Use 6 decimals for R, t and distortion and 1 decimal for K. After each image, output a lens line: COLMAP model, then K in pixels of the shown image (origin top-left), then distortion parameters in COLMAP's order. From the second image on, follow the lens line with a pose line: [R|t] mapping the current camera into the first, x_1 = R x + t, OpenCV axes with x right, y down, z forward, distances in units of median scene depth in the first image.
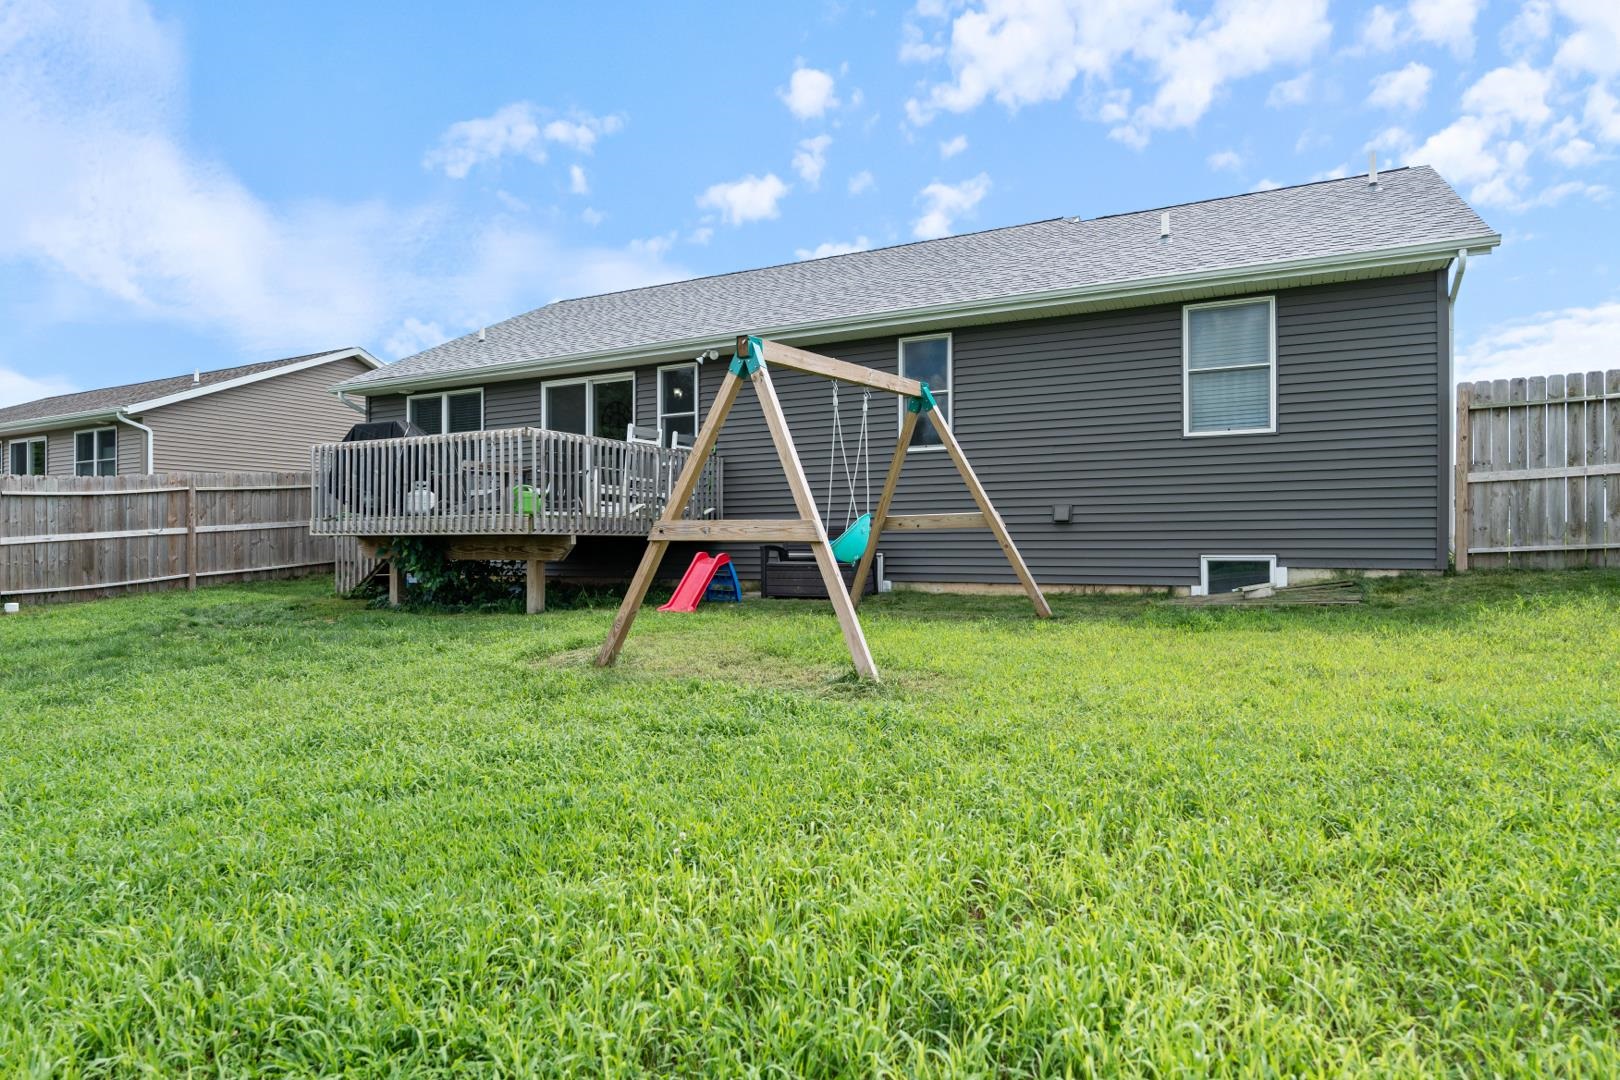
lens RADIAL K [[1070.6, 0, 805.7], [0, 1070.6, 537.8], [0, 0, 1]] dist [-0.007293, -0.001552]
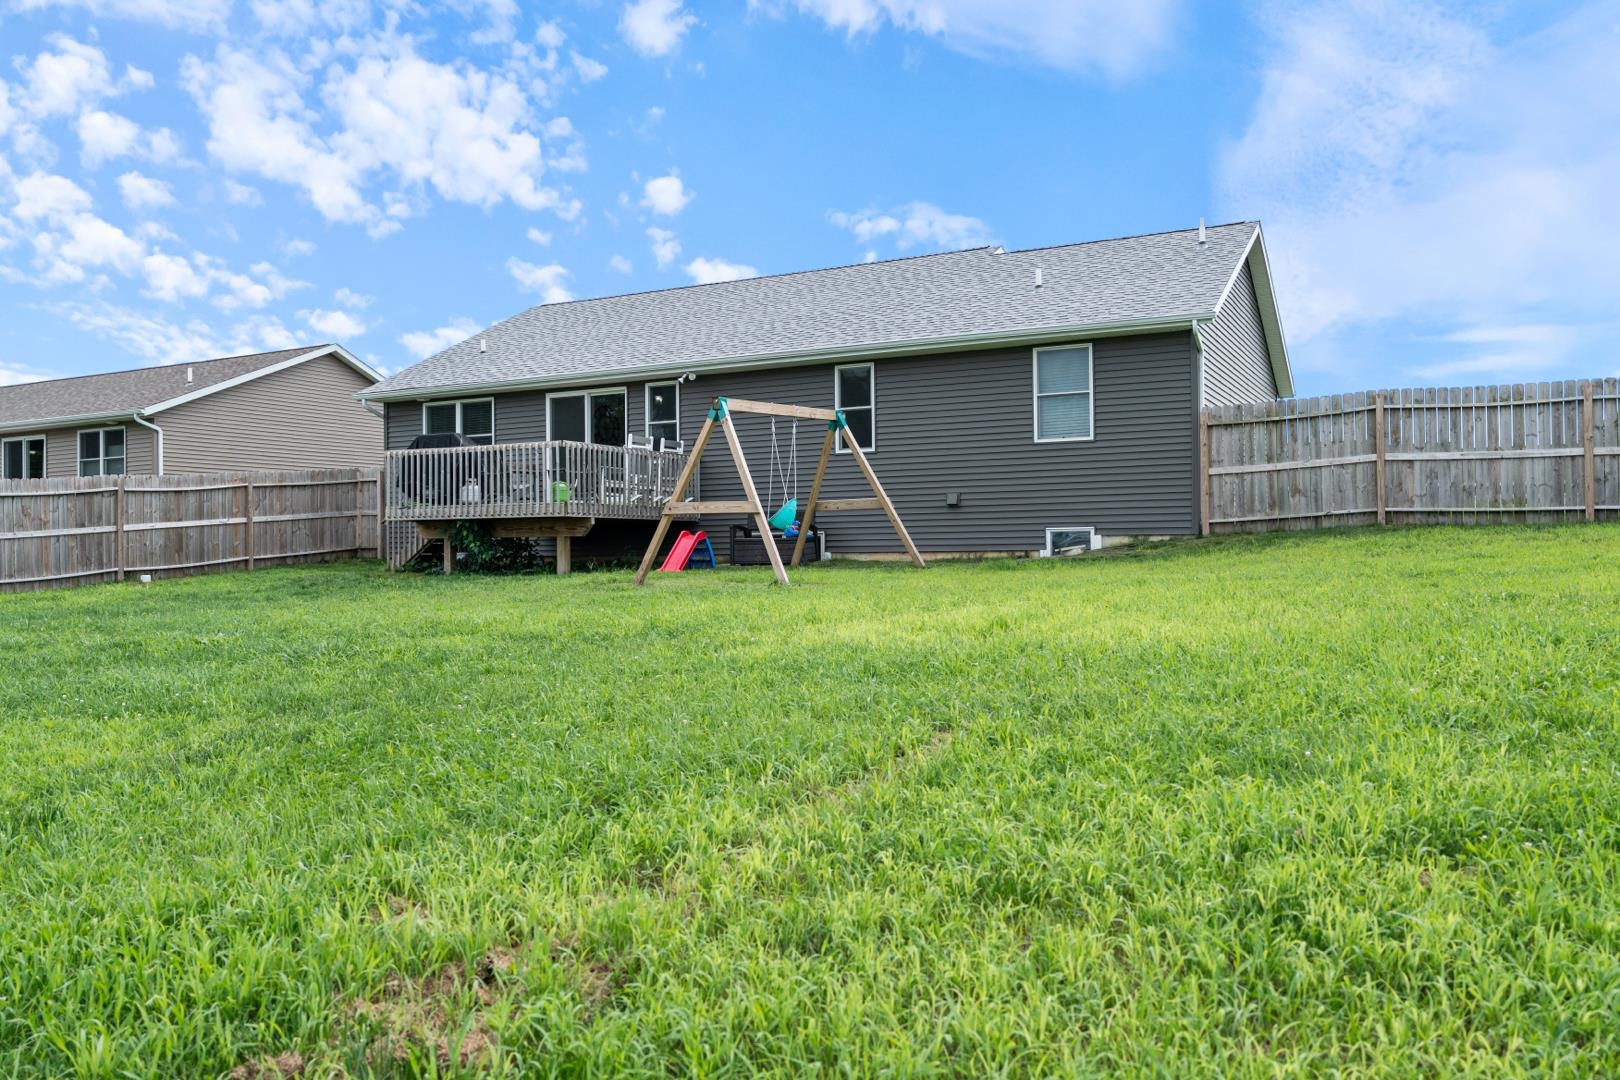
lens RADIAL K [[1259.6, 0, 821.1], [0, 1259.6, 532.2], [0, 0, 1]] dist [0.054135, 0.000727]
pose [[0.999650, -0.008945, 0.024883, 0.032631], [0.009012, 0.999956, -0.002575, 0.021289], [-0.024859, 0.002798, 0.999687, -0.576302]]
